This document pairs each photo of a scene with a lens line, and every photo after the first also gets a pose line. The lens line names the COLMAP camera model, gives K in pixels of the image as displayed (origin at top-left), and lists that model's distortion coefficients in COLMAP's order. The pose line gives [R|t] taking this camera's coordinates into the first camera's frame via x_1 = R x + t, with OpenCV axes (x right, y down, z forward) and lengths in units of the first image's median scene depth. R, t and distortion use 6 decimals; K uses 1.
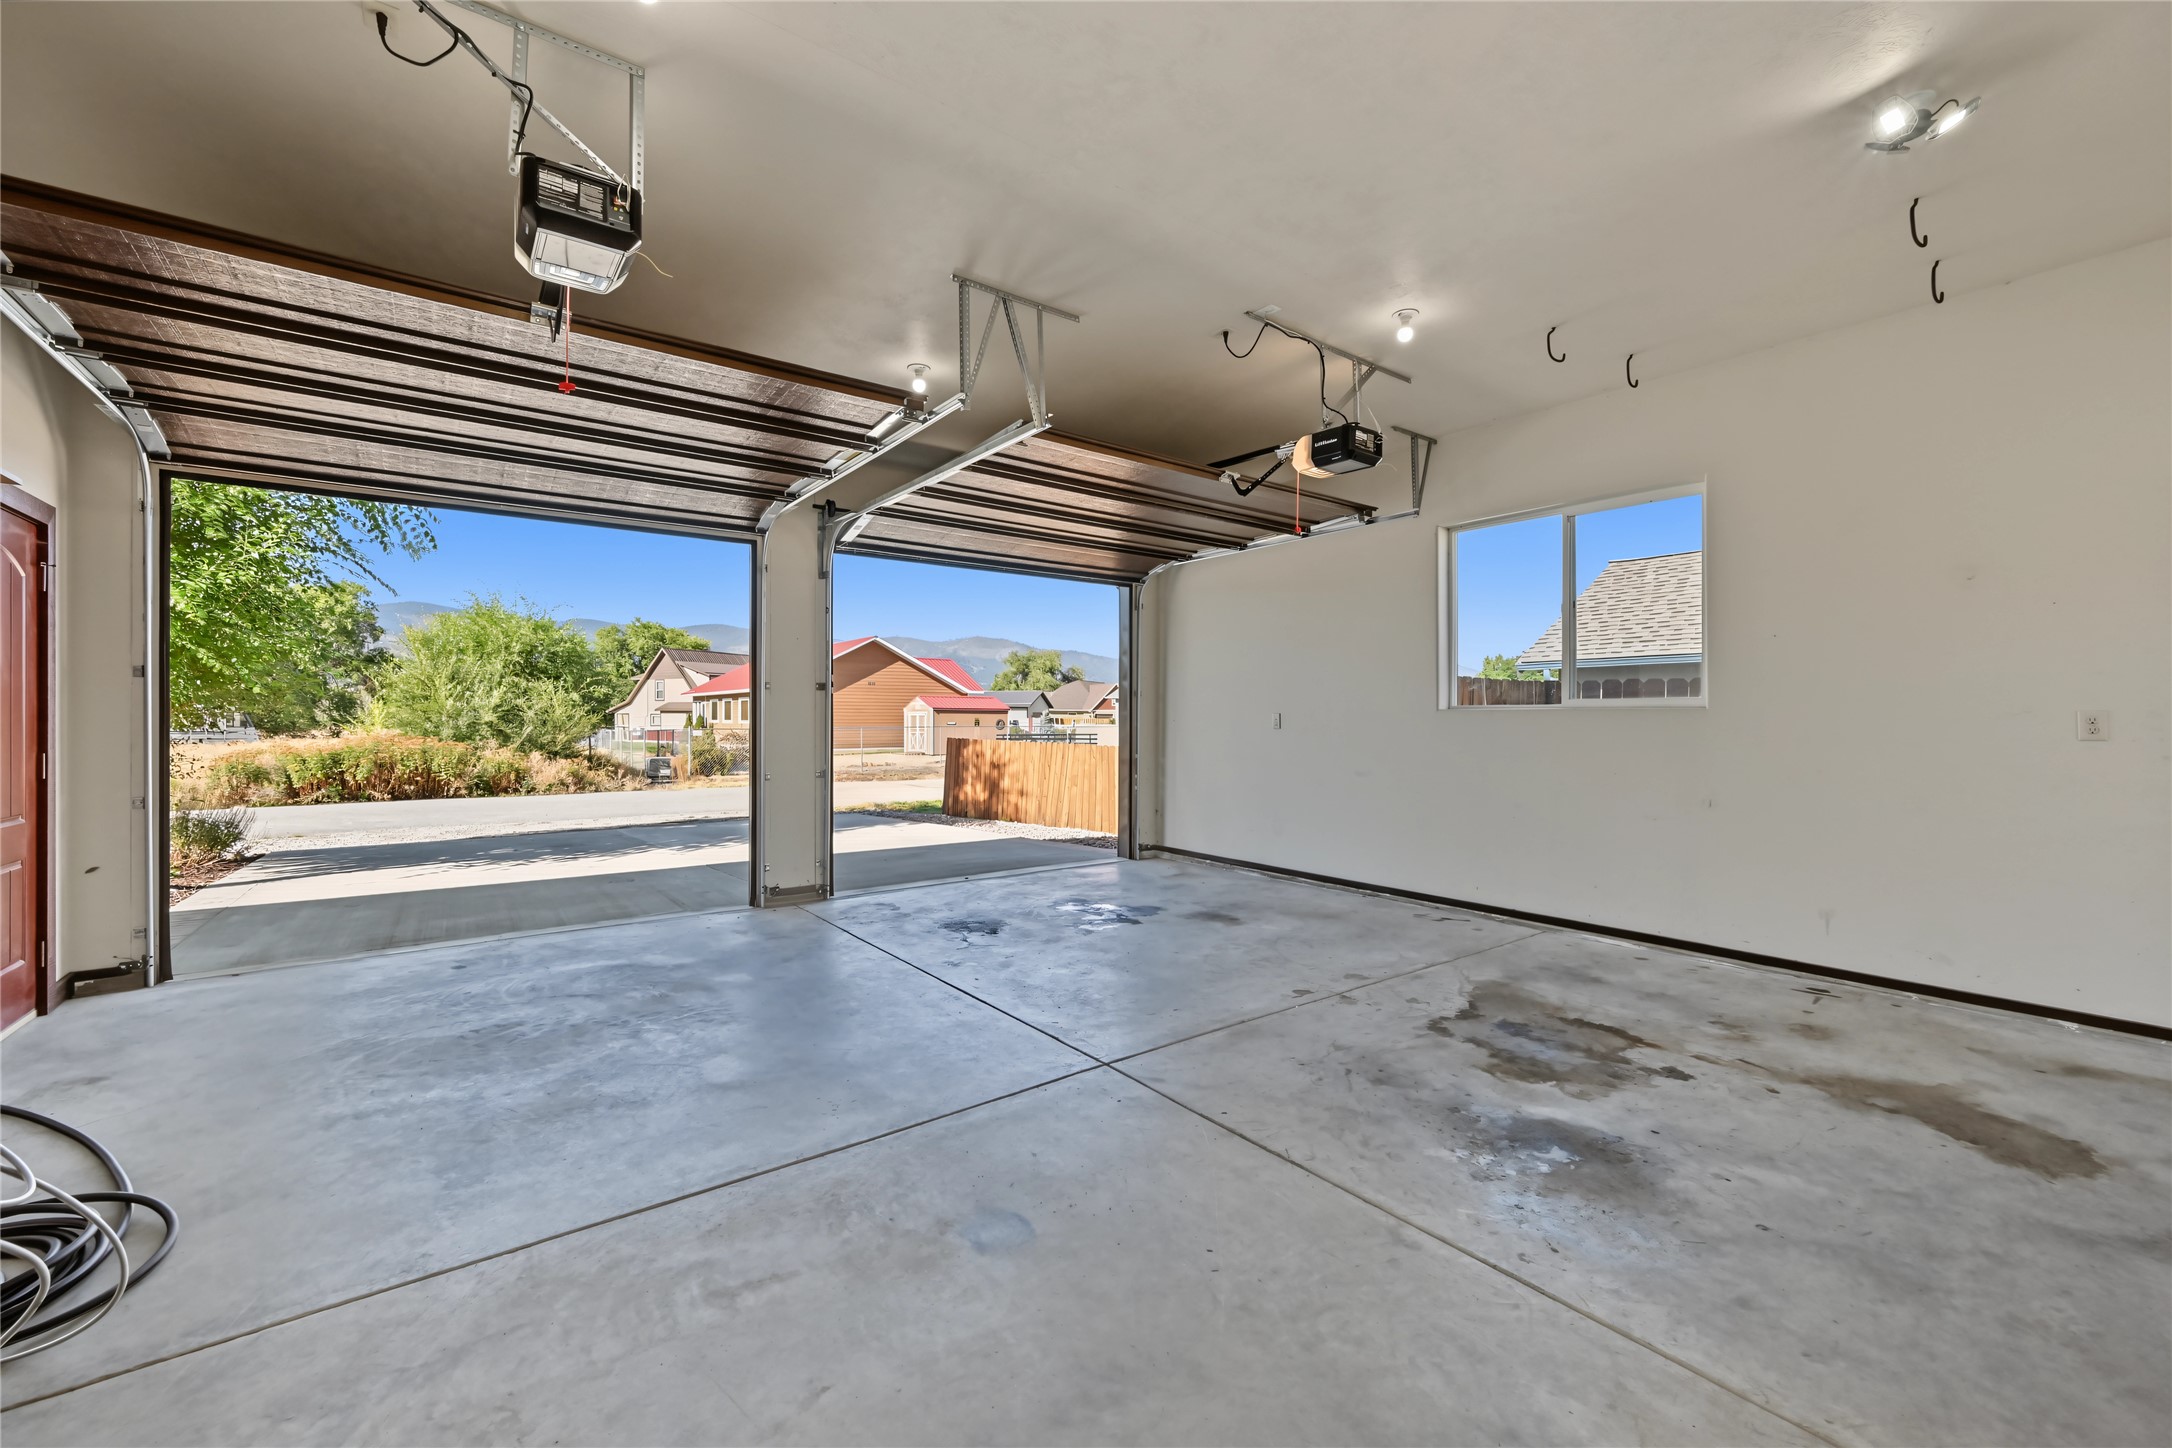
lens RADIAL K [[864.9, 0, 1081.3], [0, 864.9, 712.5], [0, 0, 1]] dist [-0.000241, -0.001012]
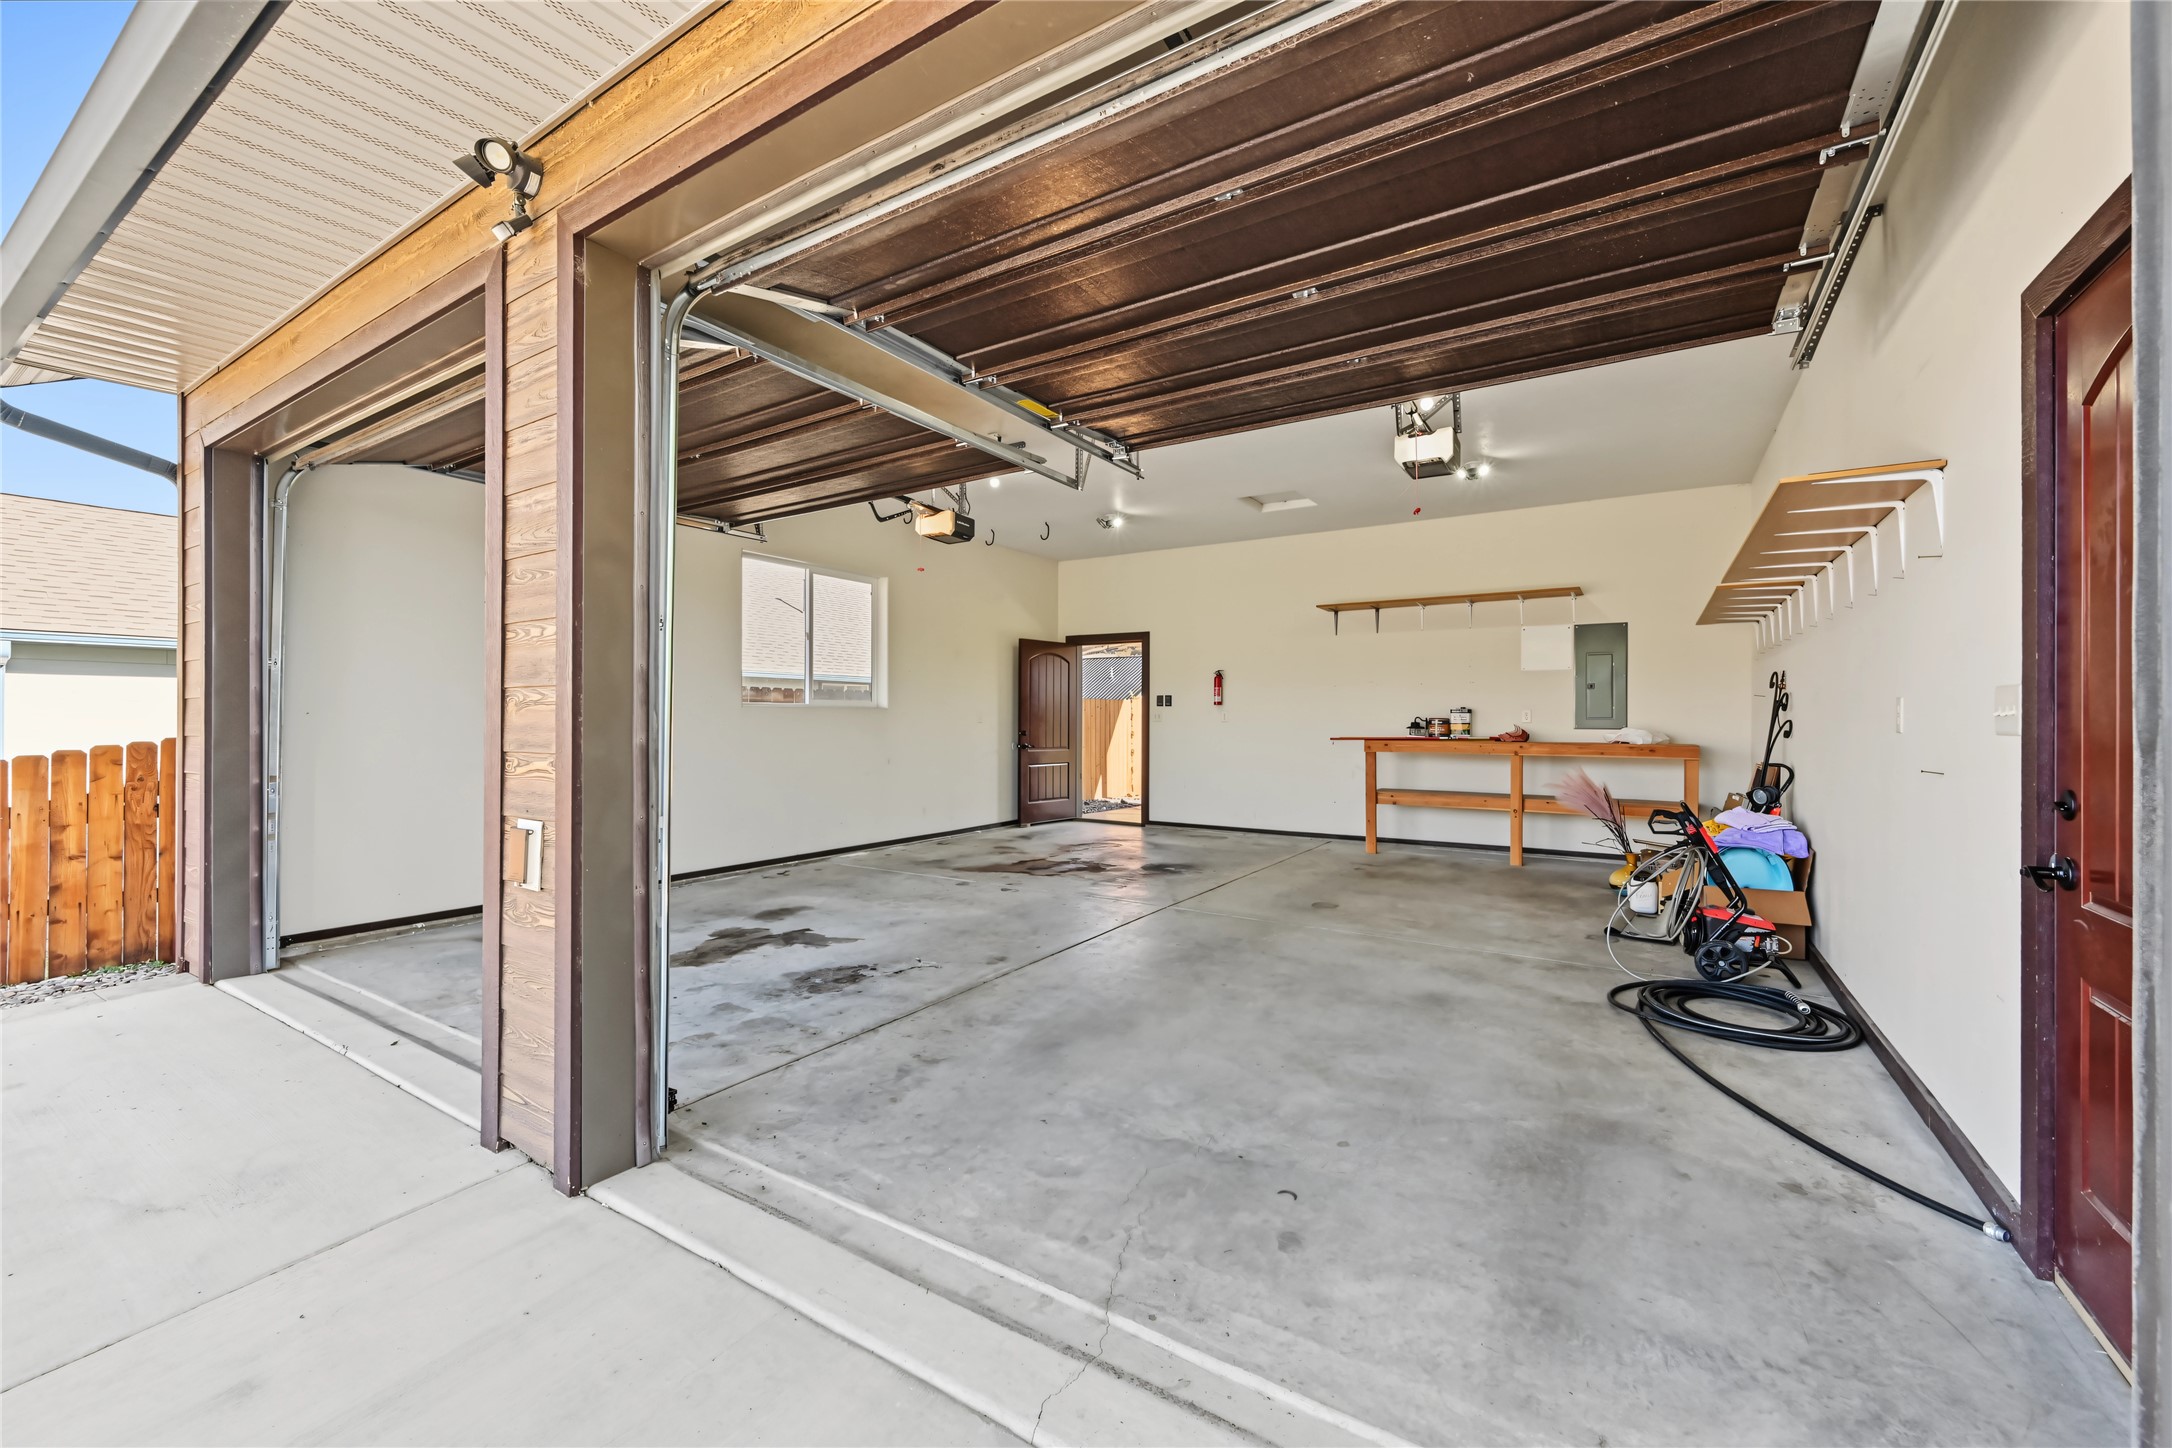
lens RADIAL K [[864.9, 0, 1086.3], [0, 864.9, 722.2], [0, 0, 1]] dist [-0.000241, -0.001012]
pose [[-0.349158, -0.002954, 0.937059, -0.960010], [0.000497, 0.999994, 0.003338, 0.017727], [-0.937064, 0.001631, -0.349155, 1.079003]]
